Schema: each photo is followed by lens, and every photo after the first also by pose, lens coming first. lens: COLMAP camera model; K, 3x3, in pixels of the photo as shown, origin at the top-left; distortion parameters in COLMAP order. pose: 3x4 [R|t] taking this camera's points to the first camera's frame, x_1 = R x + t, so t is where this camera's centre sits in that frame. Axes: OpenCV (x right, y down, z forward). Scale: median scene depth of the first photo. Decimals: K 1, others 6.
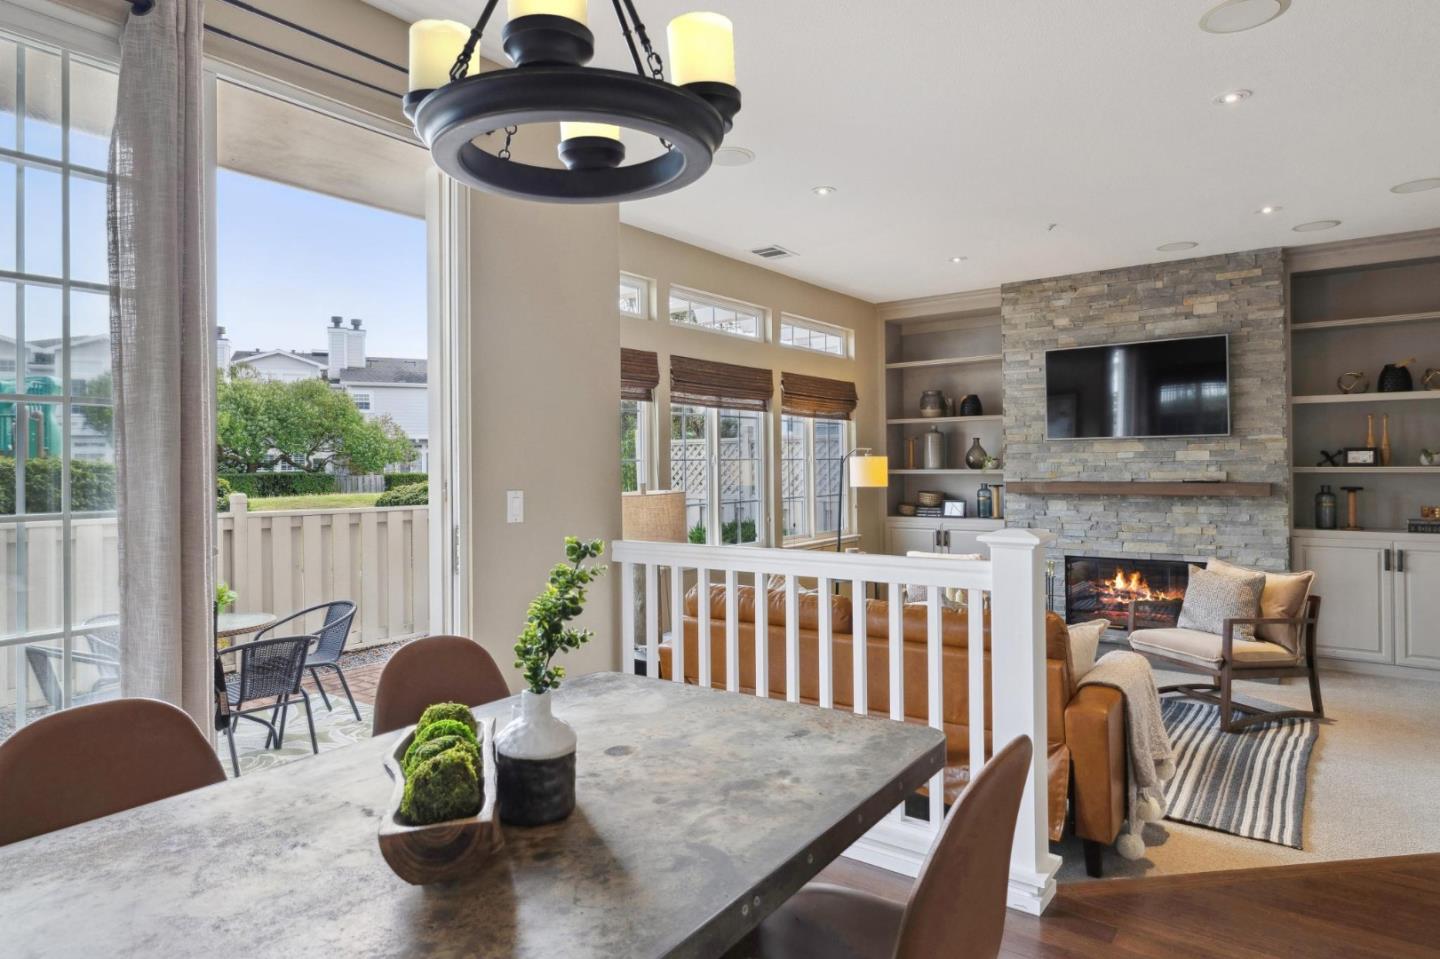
lens RADIAL K [[842.8, 0, 714.0], [0, 842.8, 468.5], [0, 0, 1]] dist [0.021394, -0.006247]
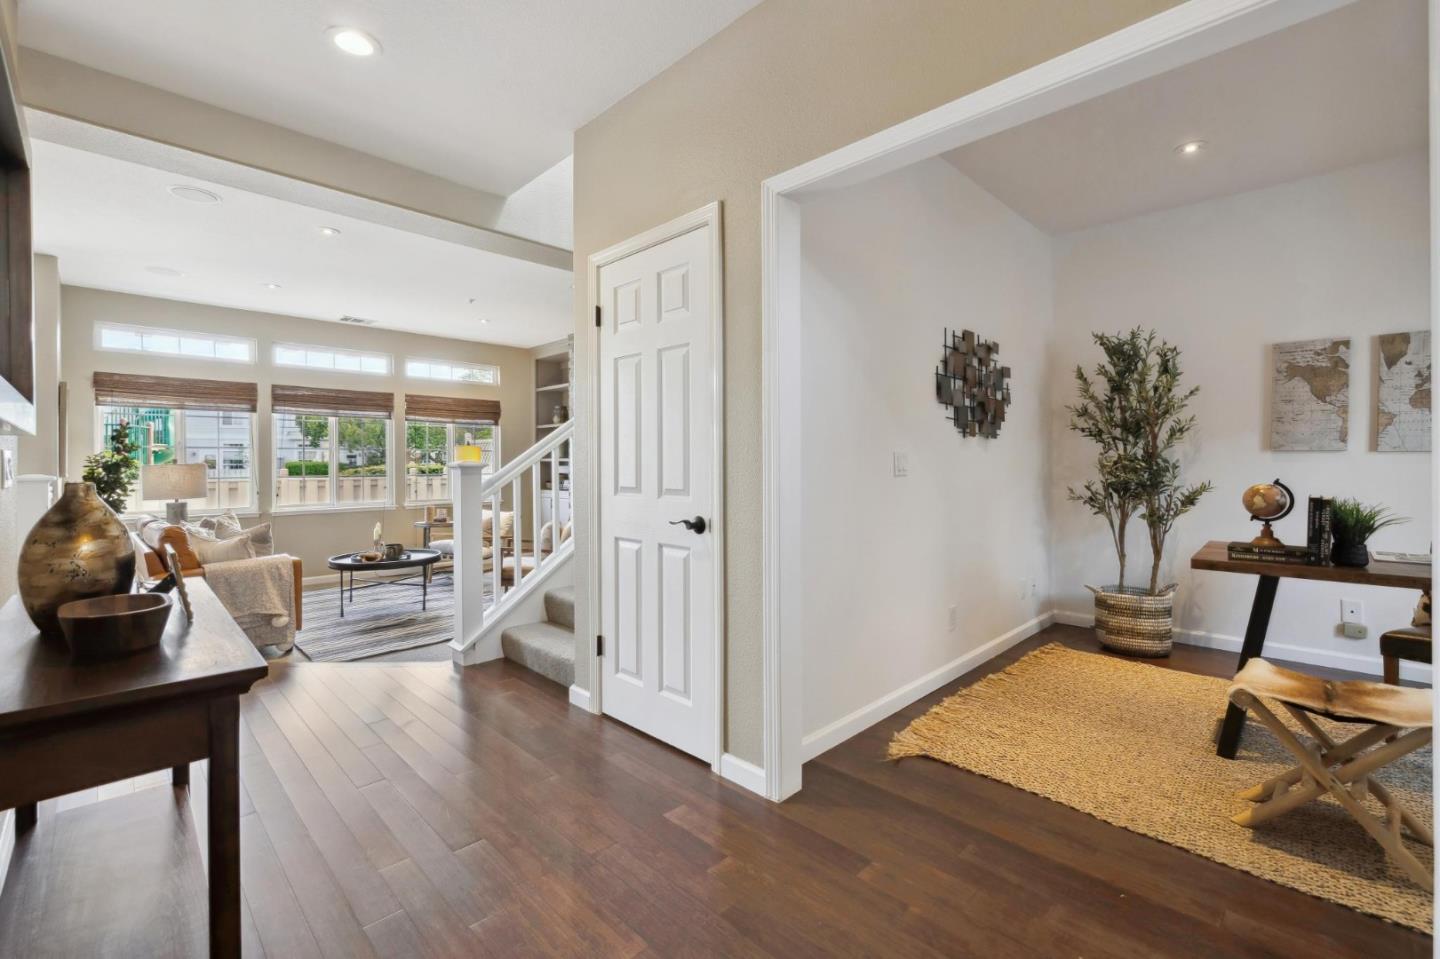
lens RADIAL K [[634.1, 0, 731.2], [0, 634.1, 471.3], [0, 0, 1]] dist [0.009466, 0.000071]
pose [[0.986848, 0.010435, -0.161314, 0.934661], [-0.009443, 0.999931, 0.006919, 0.016608], [0.161375, -0.005304, 0.986879, -0.079457]]
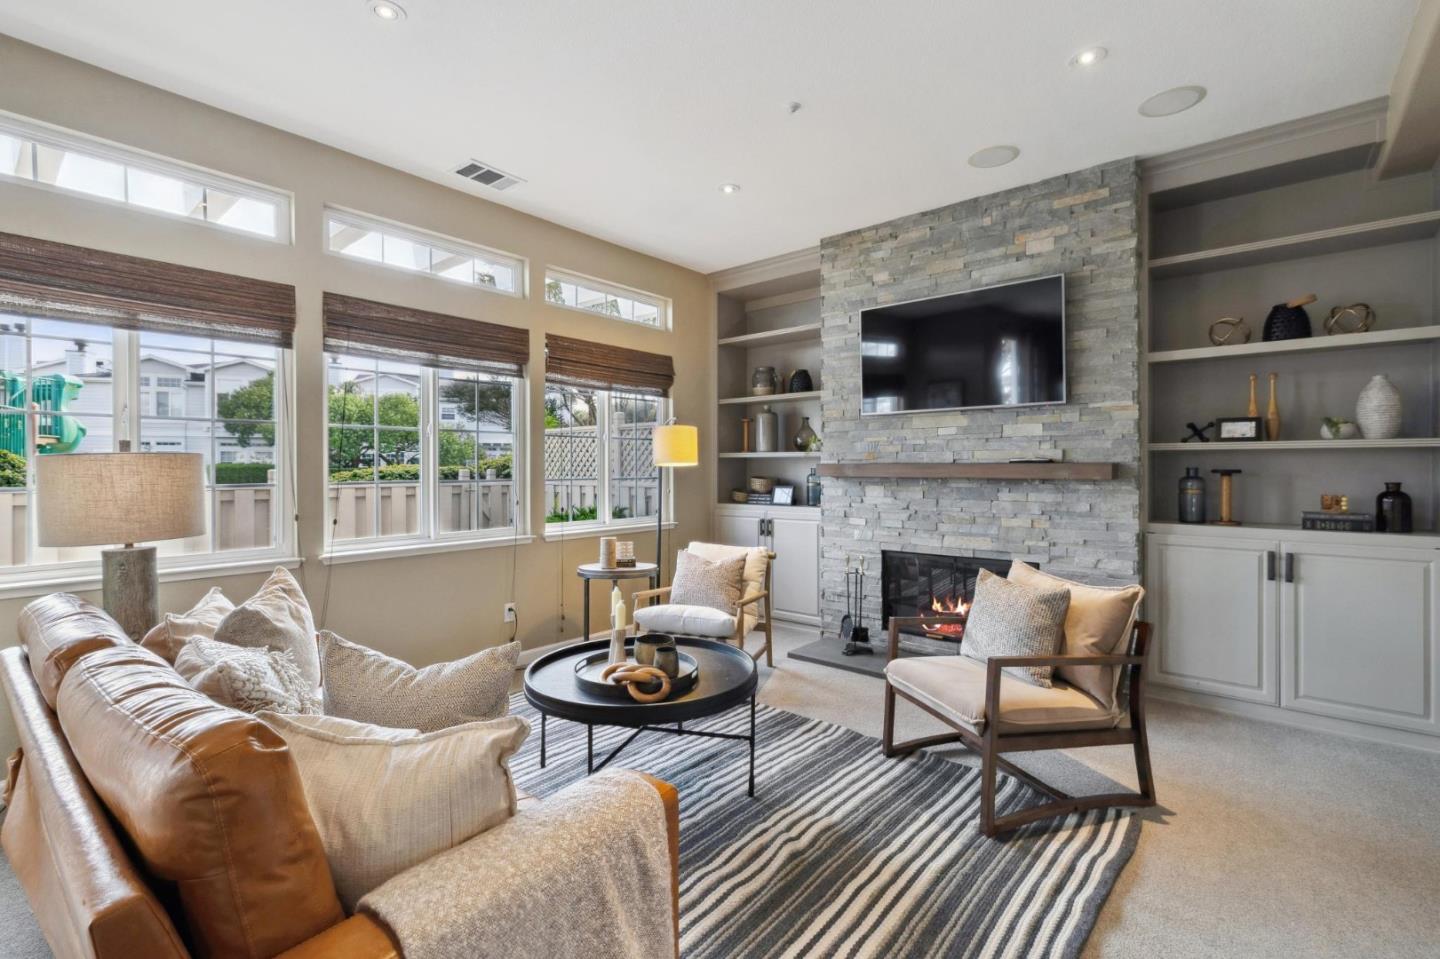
lens RADIAL K [[634.1, 0, 718.0], [0, 634.1, 475.2], [0, 0, 1]] dist [0.009466, 0.000071]
pose [[0.997088, 0.010798, -0.075489, 0.329853], [-0.010435, 0.999932, 0.005205, 0.028462], [0.075540, -0.004402, 0.997133, 0.384509]]
